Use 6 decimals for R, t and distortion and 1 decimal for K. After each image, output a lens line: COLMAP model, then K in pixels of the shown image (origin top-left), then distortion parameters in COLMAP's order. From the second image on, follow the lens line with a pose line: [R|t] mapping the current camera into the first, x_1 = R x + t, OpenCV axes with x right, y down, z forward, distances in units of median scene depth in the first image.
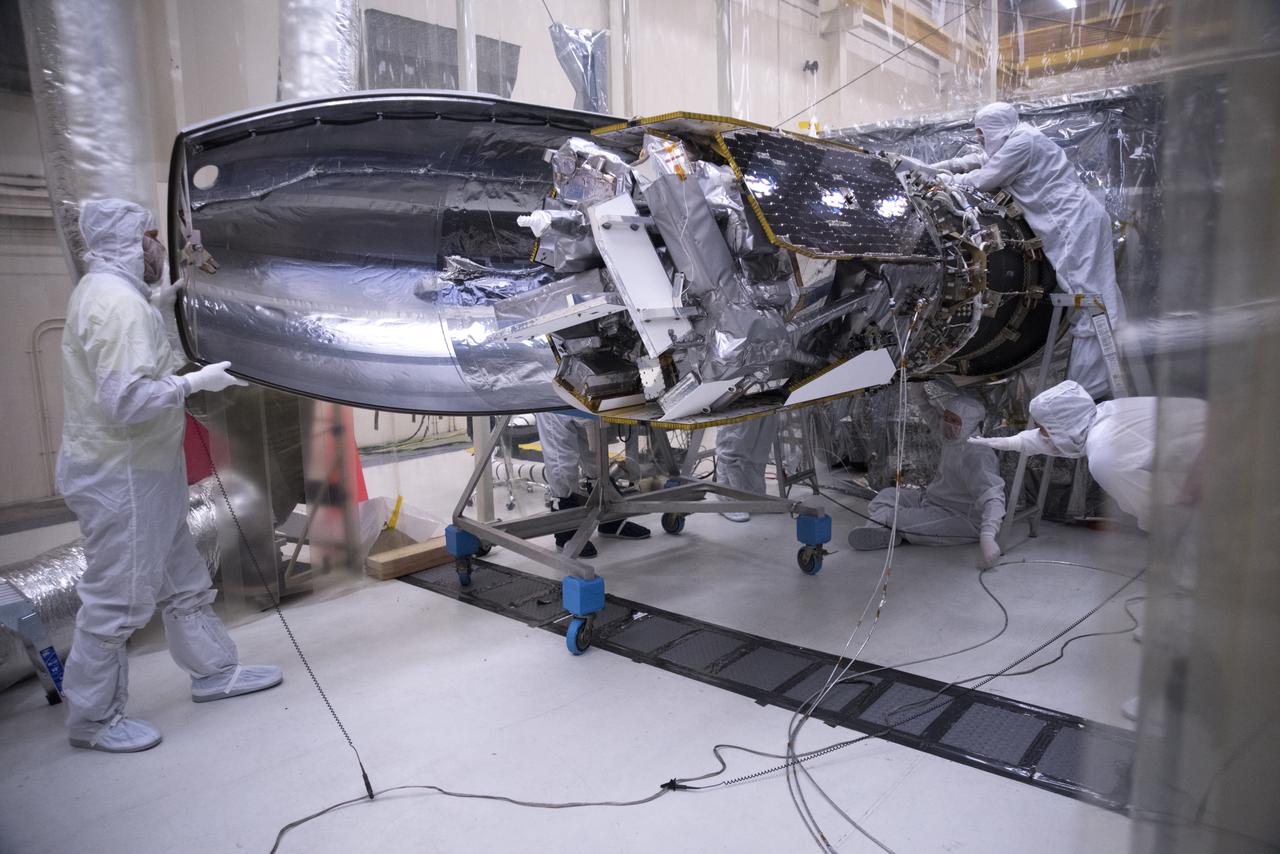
lens RADIAL K [[855.6, 0, 640.0], [0, 855.6, 427.0], [0, 0, 1]] dist [-0.142199, 0.107744]
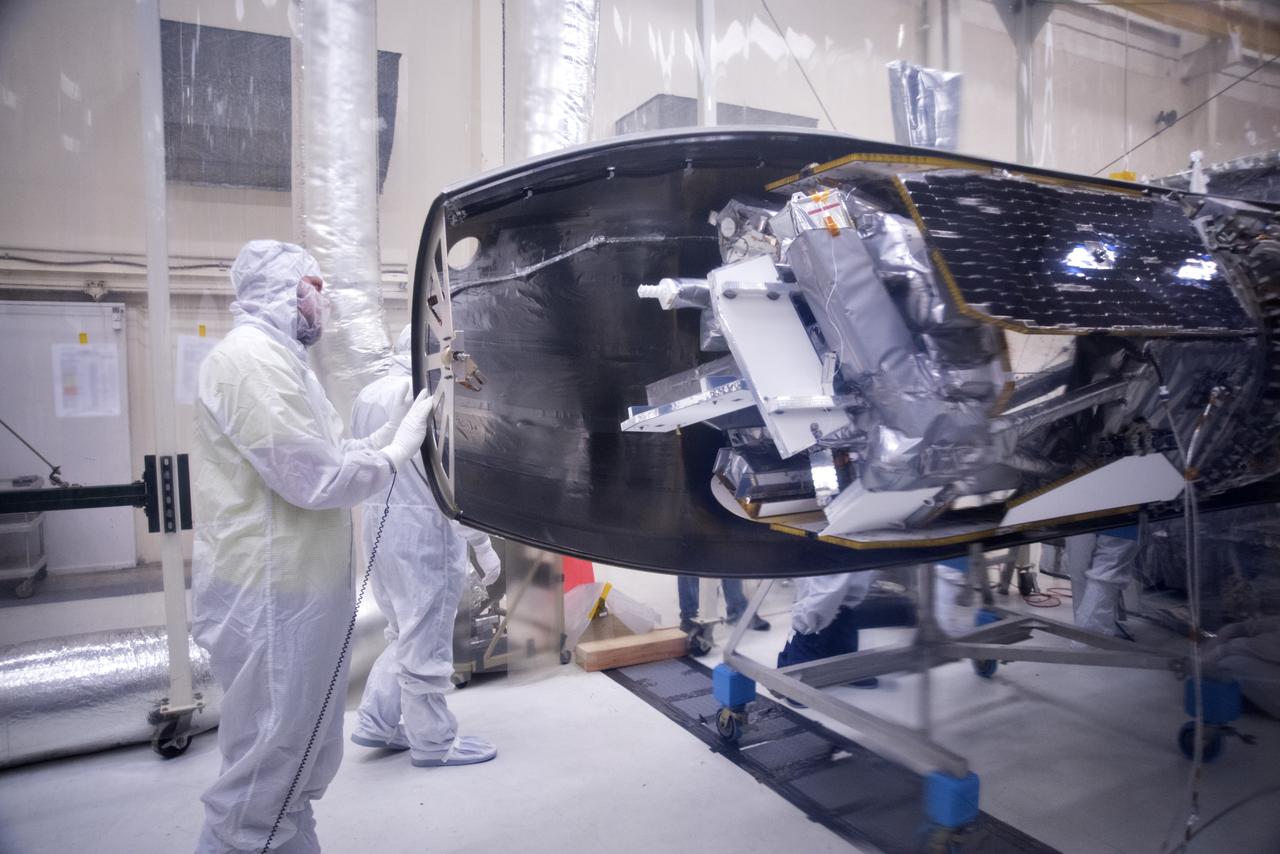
lens RADIAL K [[855.6, 0, 640.0], [0, 855.6, 427.0], [0, 0, 1]] dist [-0.142199, 0.107744]
pose [[0.925774, 0.032951, -0.376639, 0.143198], [-0.066590, 0.994832, -0.076643, -0.031680], [0.372167, 0.096035, 0.923184, 0.168565]]
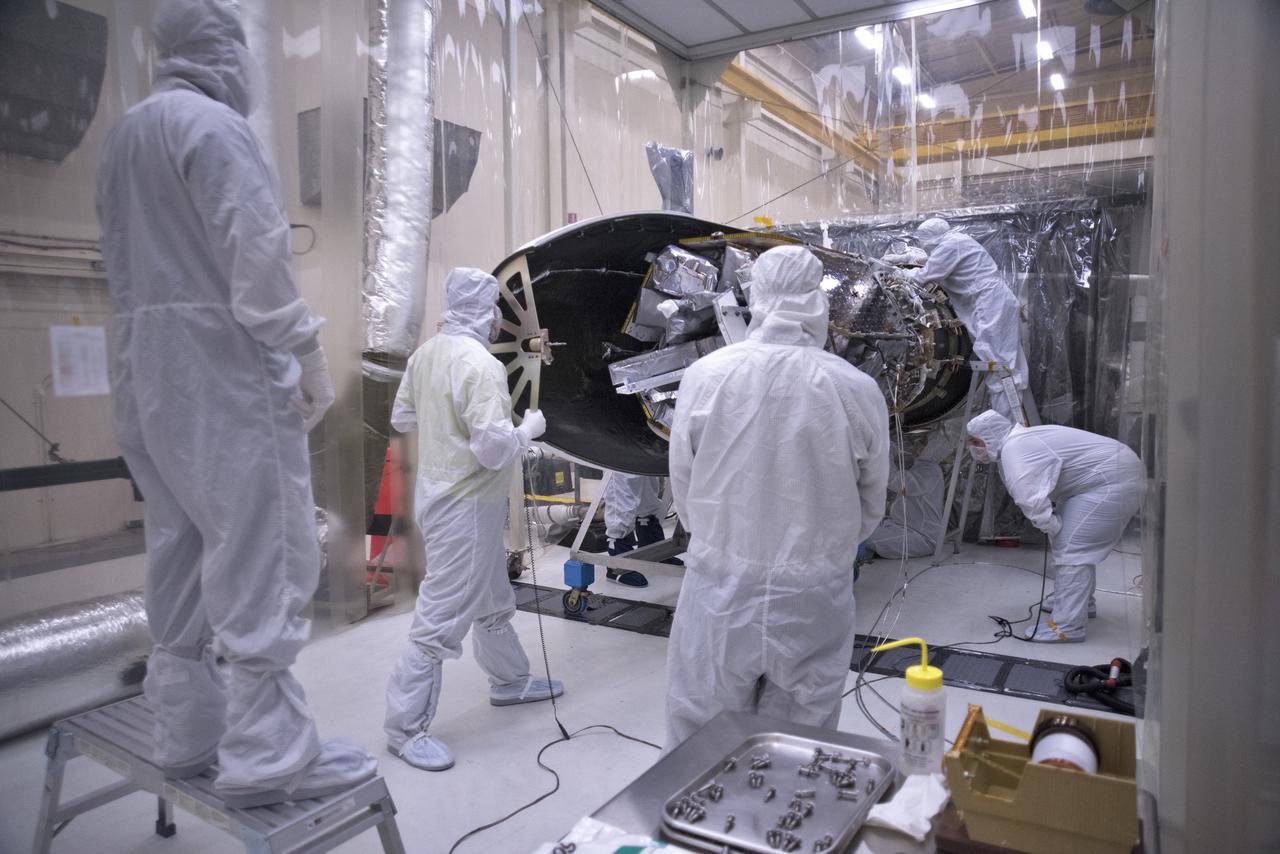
lens RADIAL K [[855.6, 0, 640.0], [0, 855.6, 427.0], [0, 0, 1]] dist [-0.142199, 0.107744]
pose [[0.989163, 0.001924, 0.146809, -0.296794], [0.008819, 0.997330, -0.072492, 0.047329], [-0.146556, 0.073001, 0.986505, -0.306026]]
